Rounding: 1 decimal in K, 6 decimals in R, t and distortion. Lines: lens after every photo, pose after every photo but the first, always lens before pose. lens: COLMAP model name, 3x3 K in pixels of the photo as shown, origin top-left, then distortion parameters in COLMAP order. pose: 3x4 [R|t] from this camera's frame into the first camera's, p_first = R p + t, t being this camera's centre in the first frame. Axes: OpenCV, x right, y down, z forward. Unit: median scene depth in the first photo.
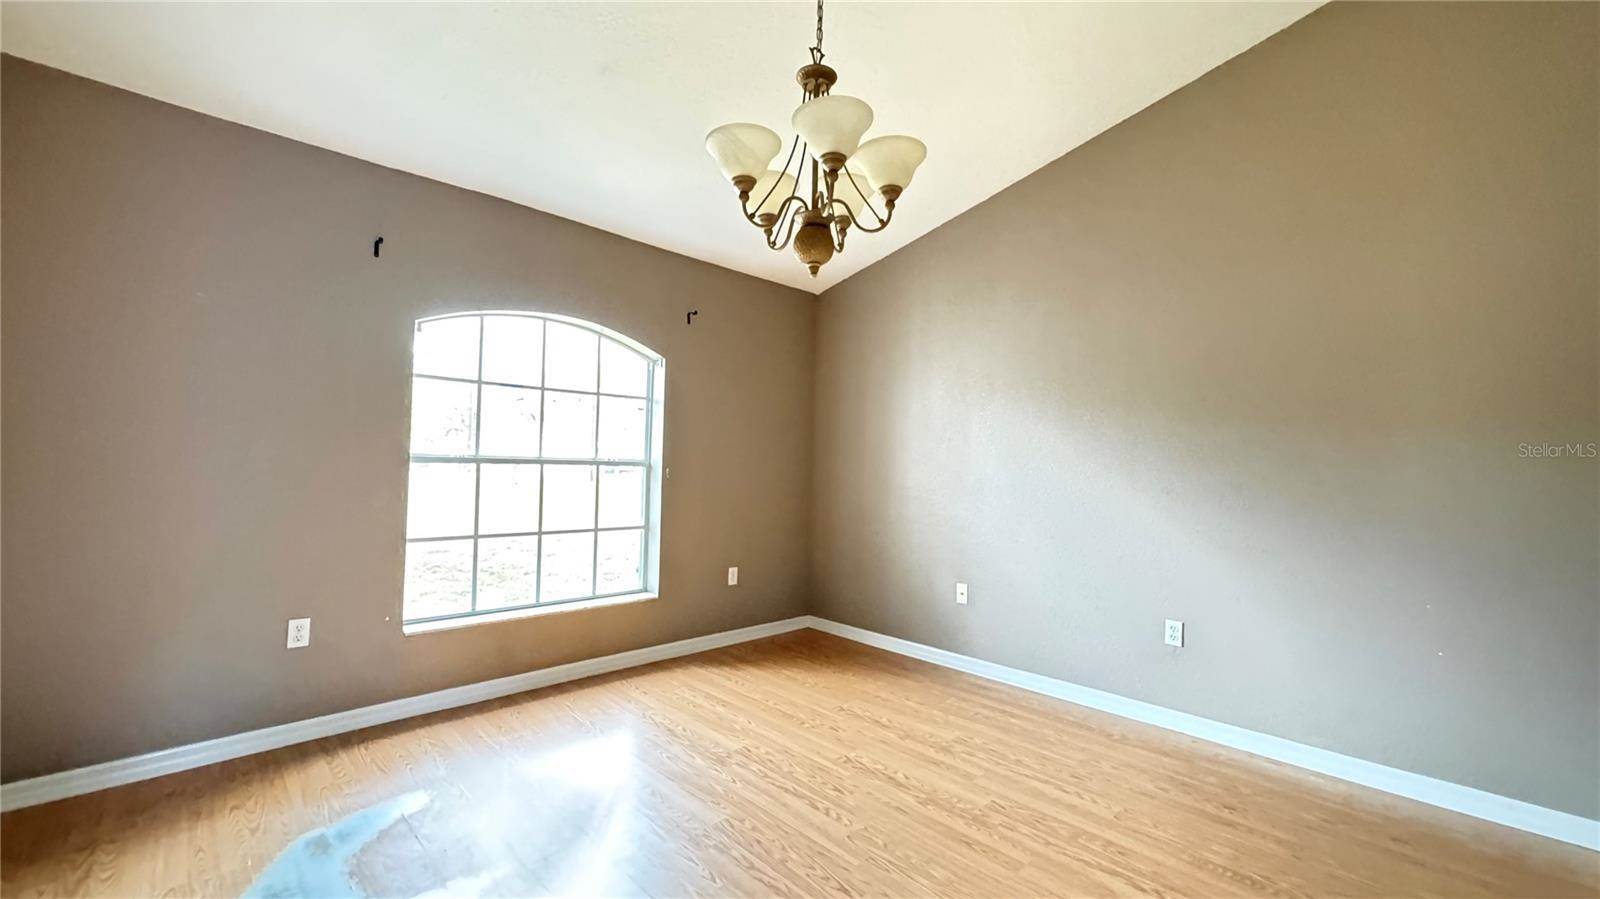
lens RADIAL K [[636.0, 0, 800.9], [0, 636.0, 447.5], [0, 0, 1]] dist [-0.003158, 0.000965]
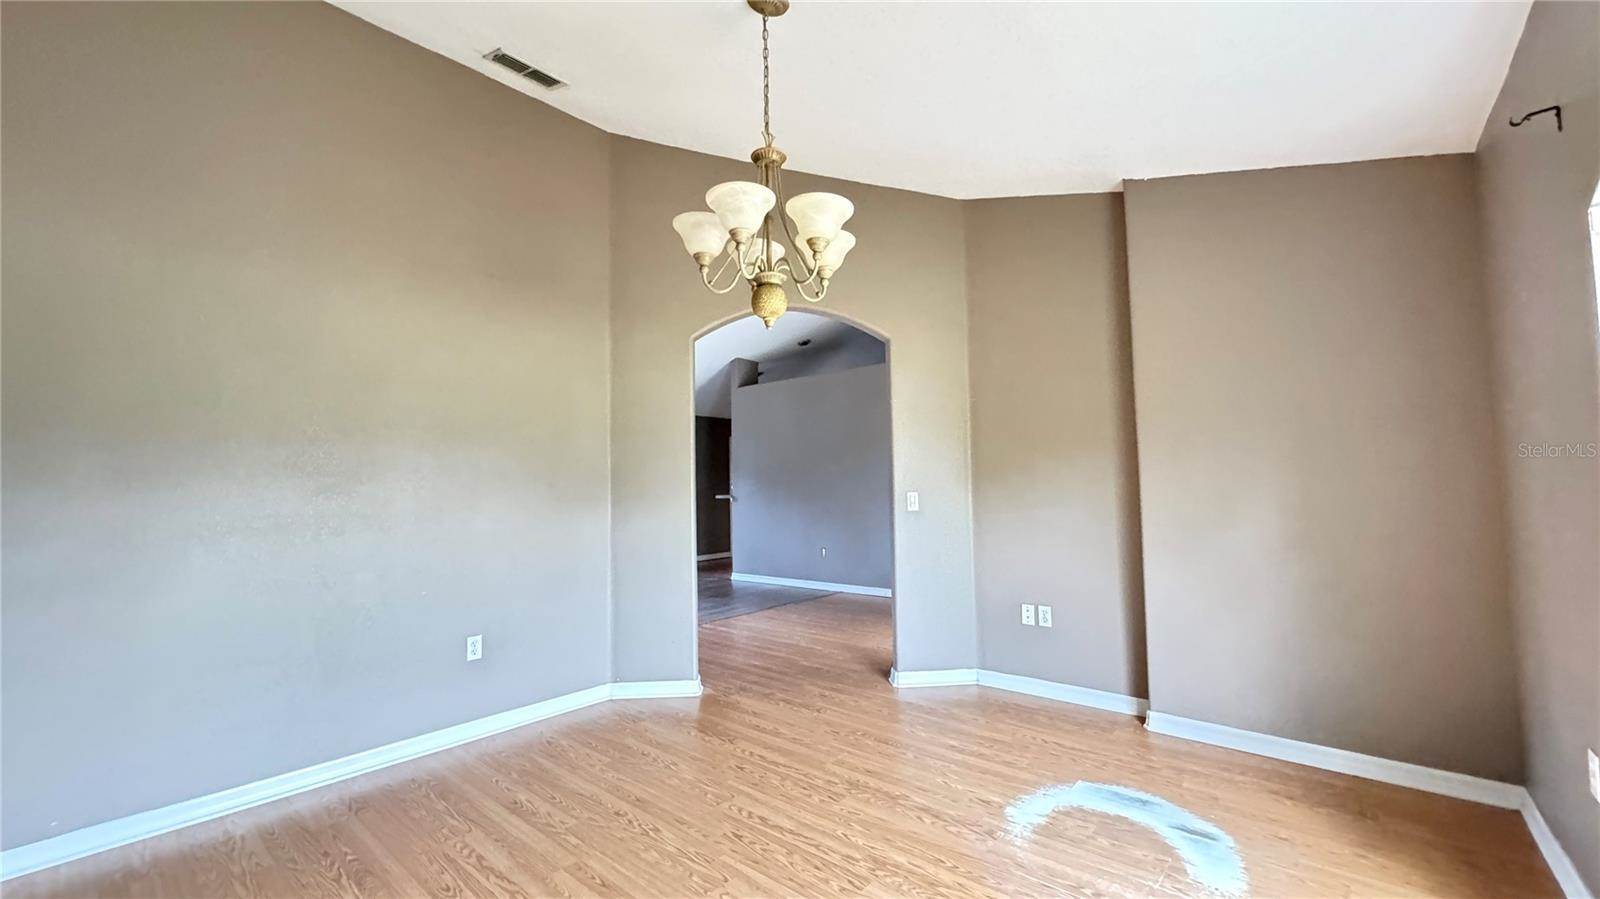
lens RADIAL K [[636.0, 0, 793.6], [0, 636.0, 458.4], [0, 0, 1]] dist [-0.003158, 0.000965]
pose [[-0.996966, -0.014169, -0.076536, 0.059293], [-0.008543, 0.997270, -0.073345, 0.045652], [0.077366, -0.072469, -0.994365, 2.117588]]
